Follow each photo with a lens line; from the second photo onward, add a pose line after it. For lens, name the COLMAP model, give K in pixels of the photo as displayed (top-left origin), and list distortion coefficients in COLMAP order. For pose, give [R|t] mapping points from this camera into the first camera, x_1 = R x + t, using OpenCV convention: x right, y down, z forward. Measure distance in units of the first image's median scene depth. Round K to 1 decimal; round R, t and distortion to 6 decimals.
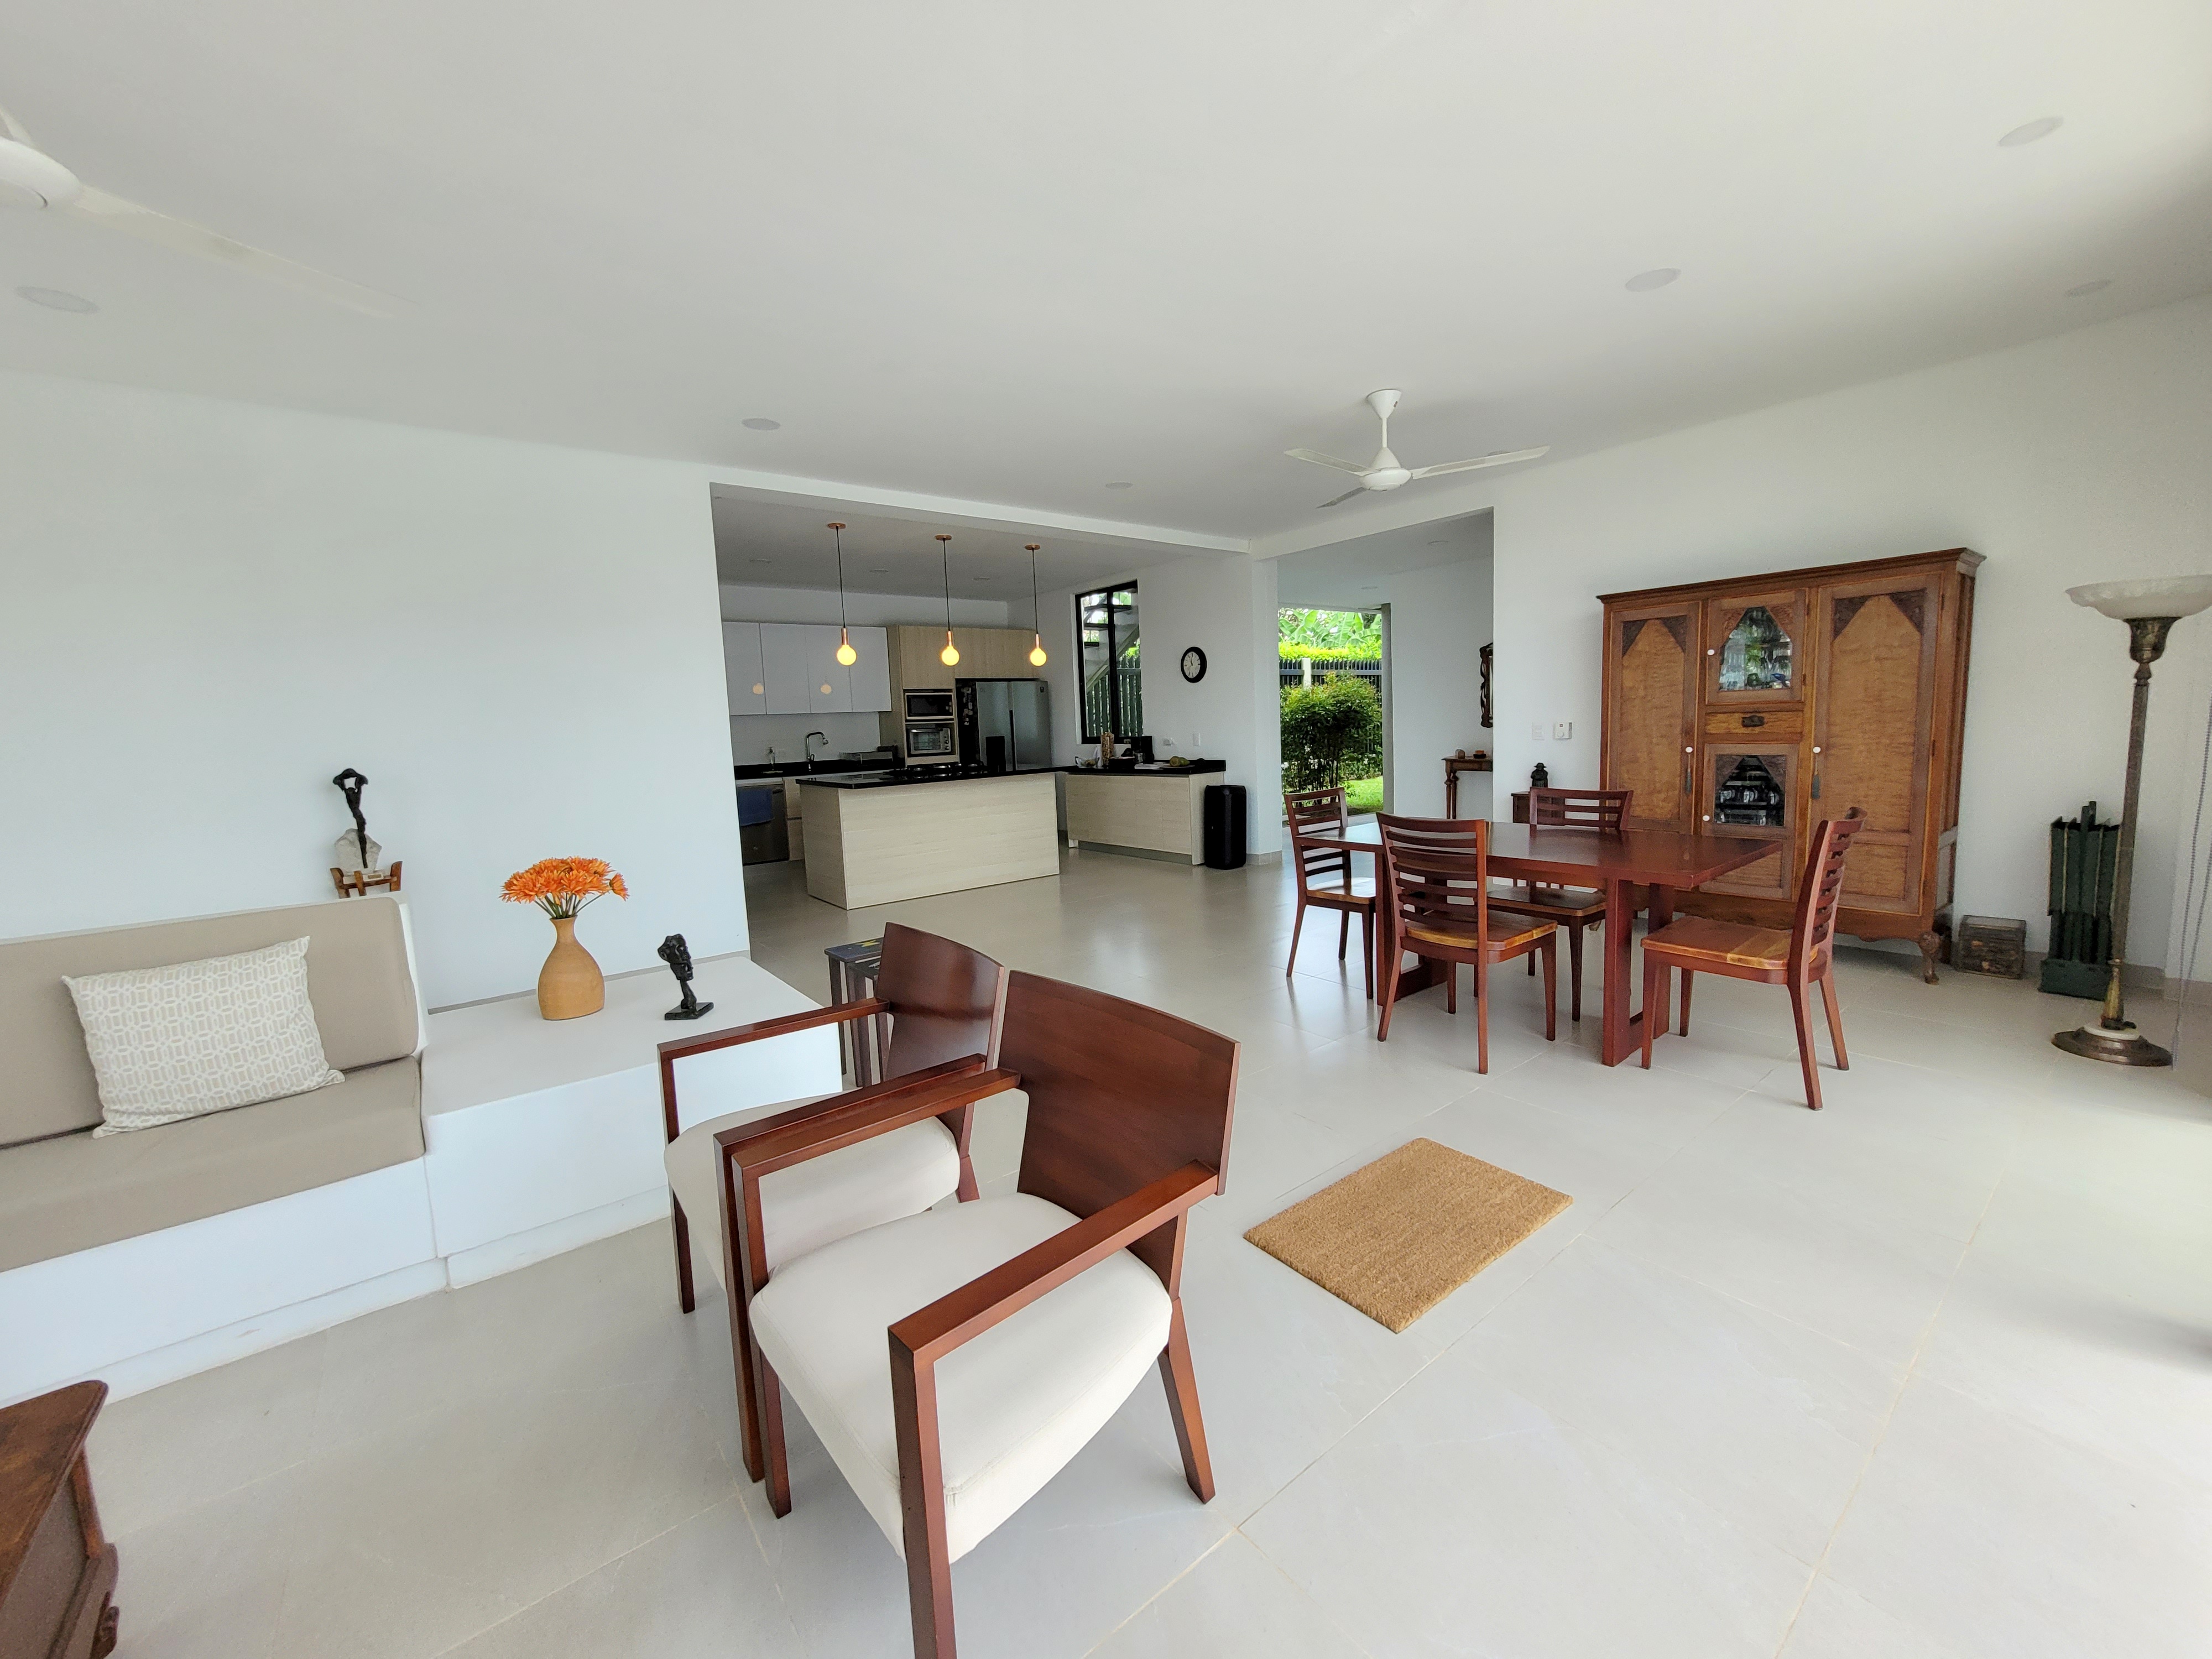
lens RADIAL K [[870.2, 0, 1122.0], [0, 870.2, 823.3], [0, 0, 1]] dist [-0.000088, 0.000563]
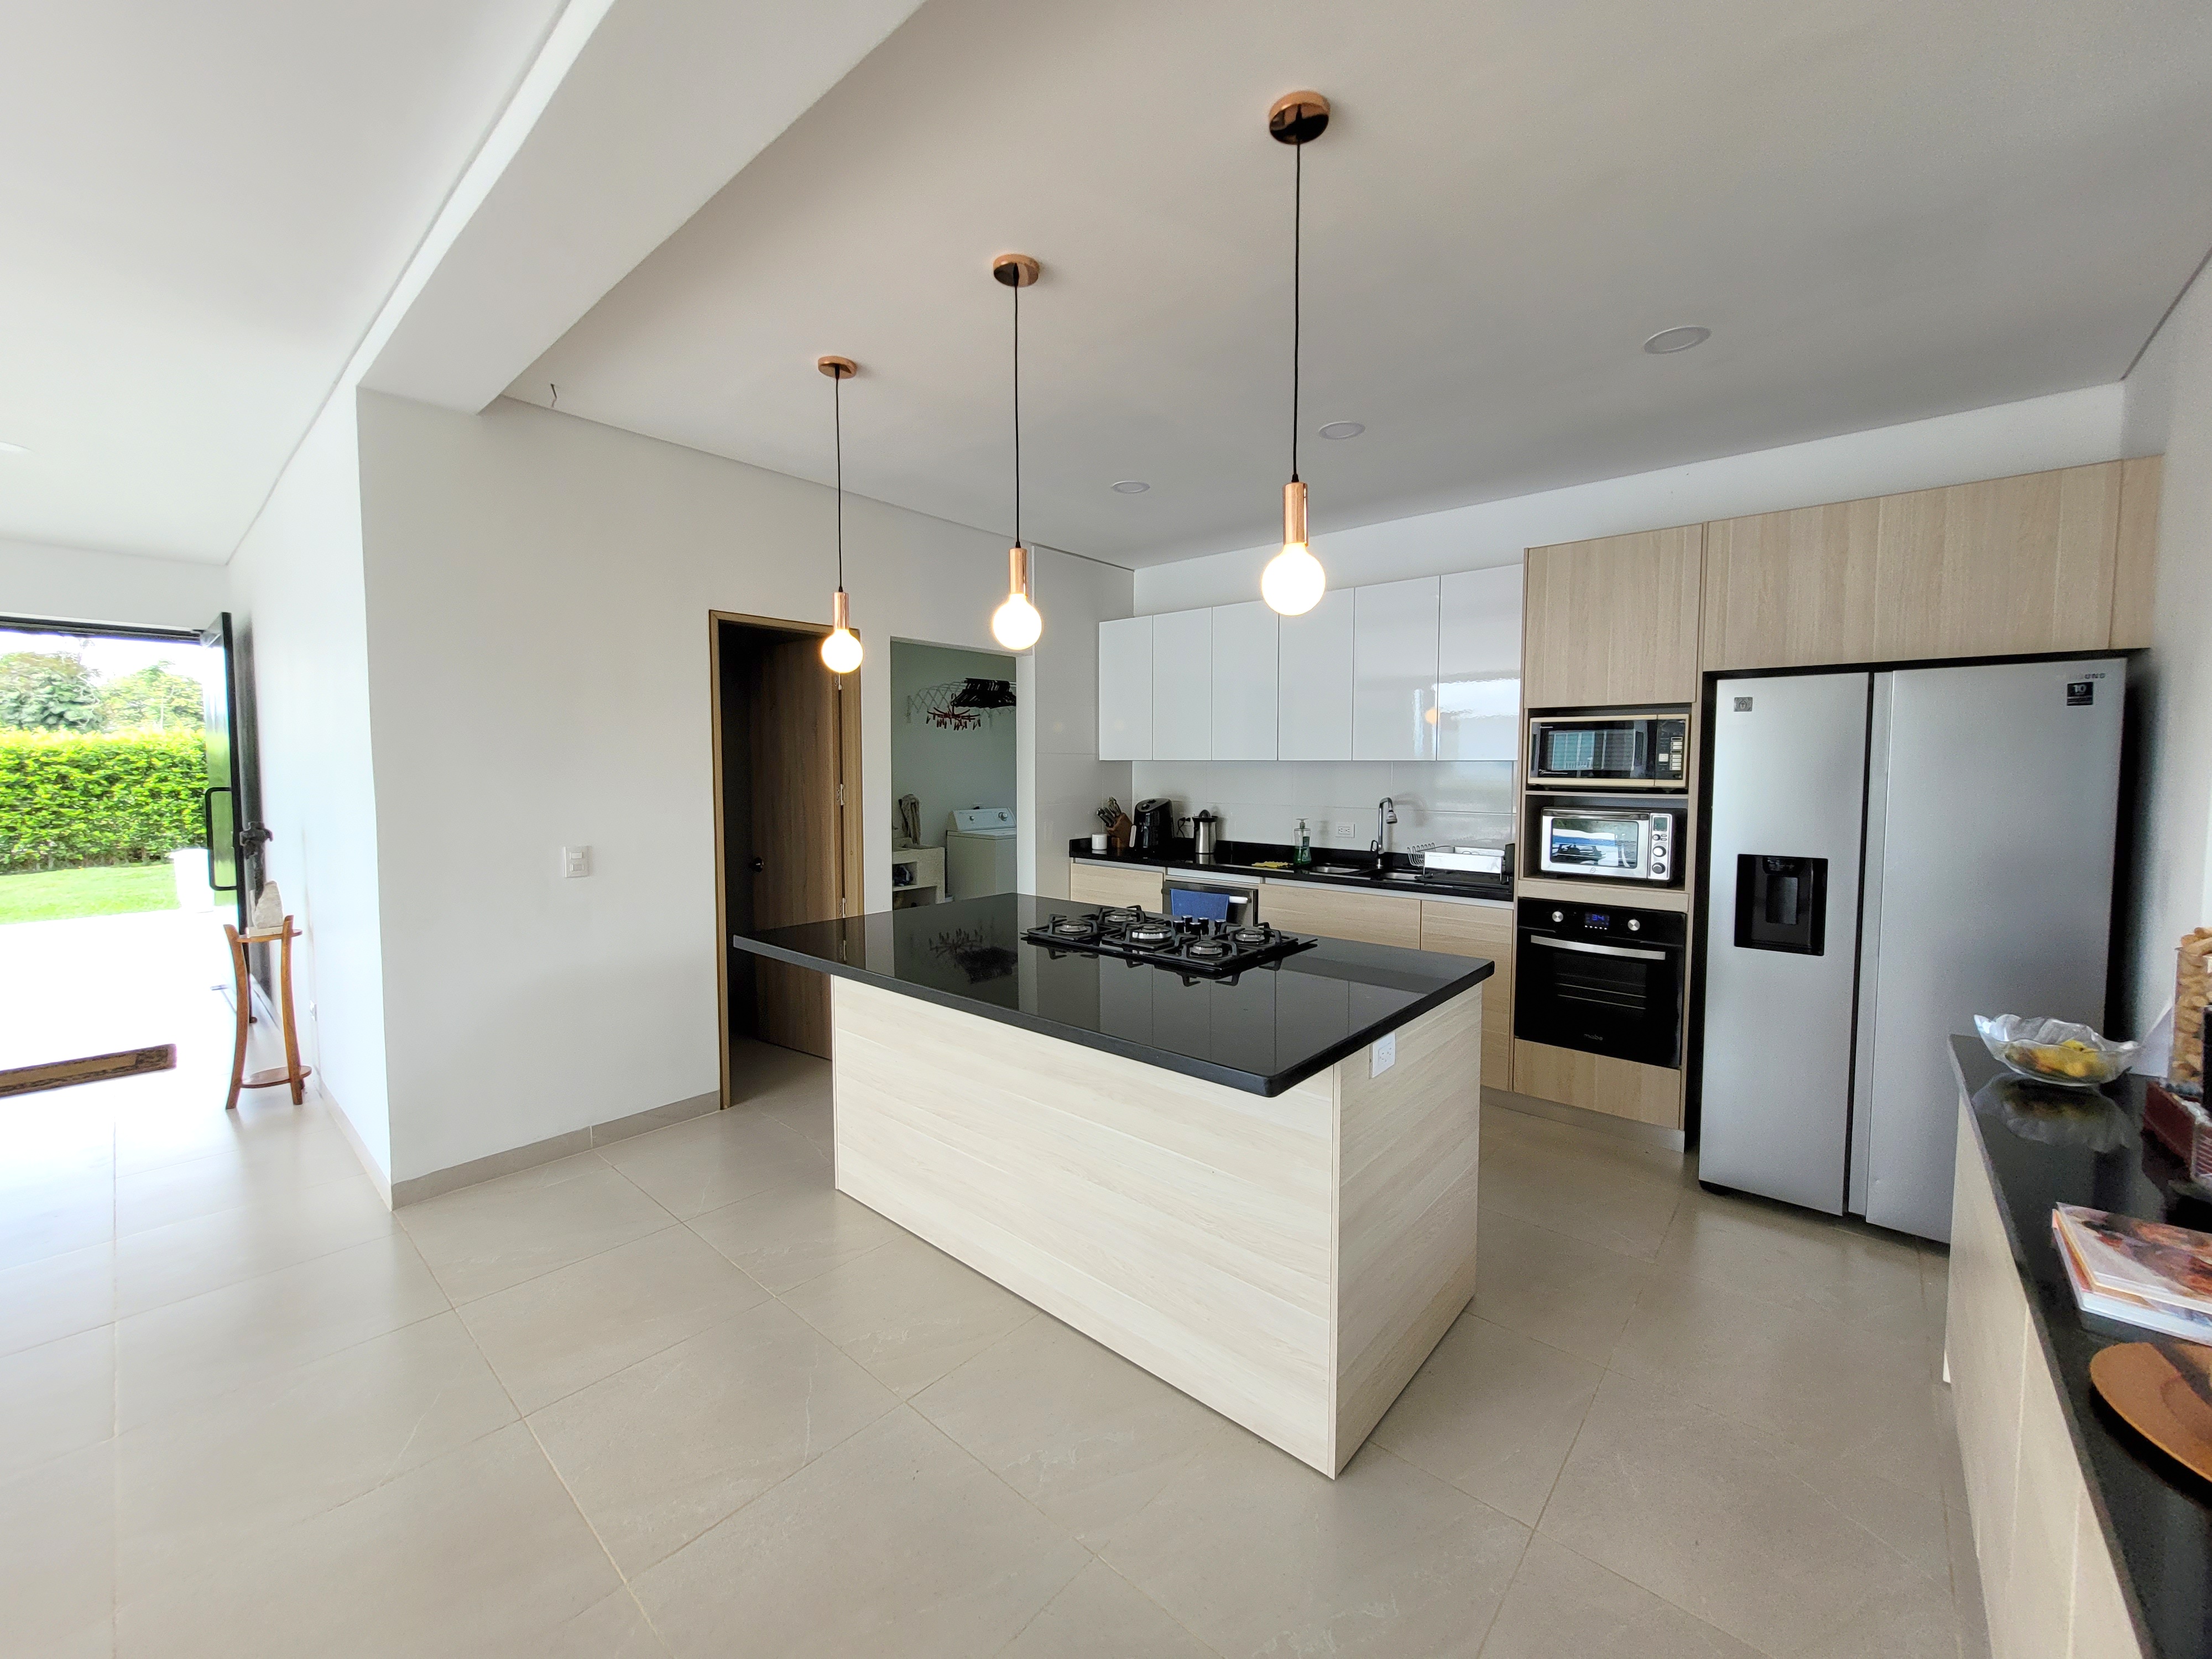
lens RADIAL K [[870.2, 0, 1115.3], [0, 870.2, 815.3], [0, 0, 1]] dist [-0.000088, 0.000563]
pose [[0.177262, 0.097468, -0.979325, 0.112542], [-0.123150, 0.989459, 0.076186, -0.111587], [0.976428, 0.107099, 0.187396, 0.737543]]
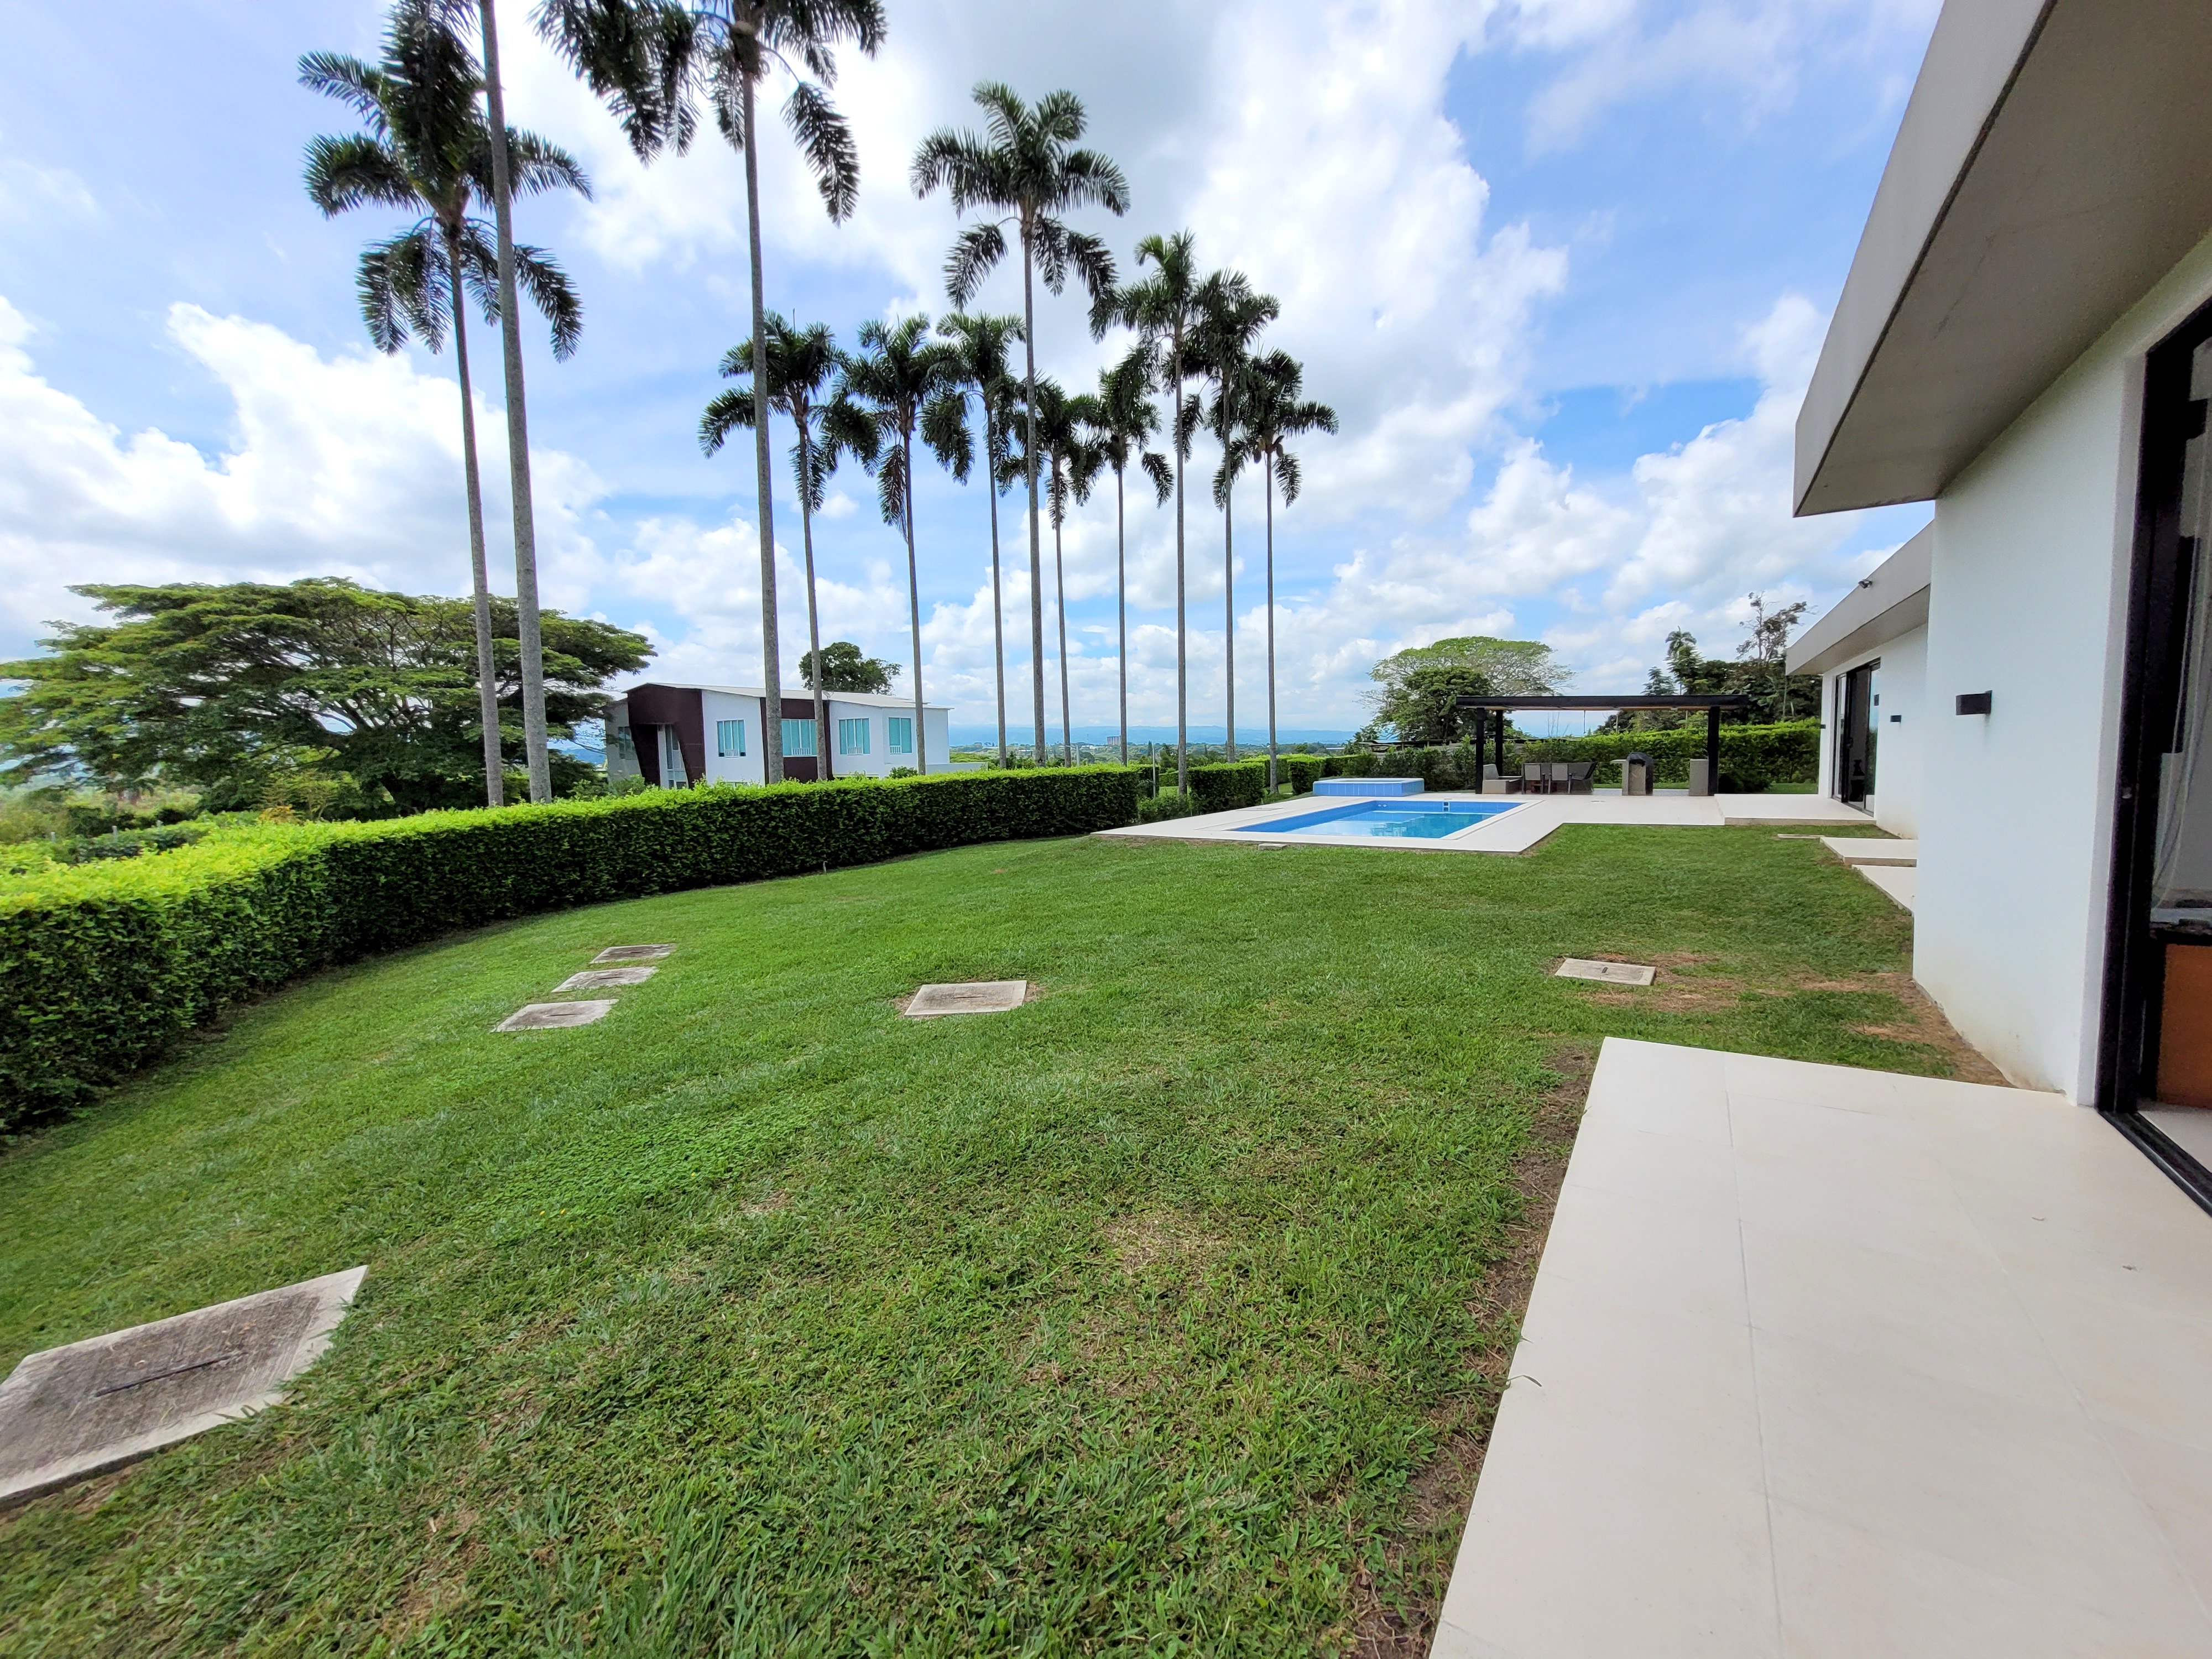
lens RADIAL K [[870.2, 0, 1109.3], [0, 870.2, 811.6], [0, 0, 1]] dist [-0.000088, 0.000563]
pose [[-0.952172, 0.081999, -0.294355, 2.111681], [0.024814, 0.980889, 0.192980, -0.248821], [0.304553, 0.176446, -0.936010, 1.294146]]
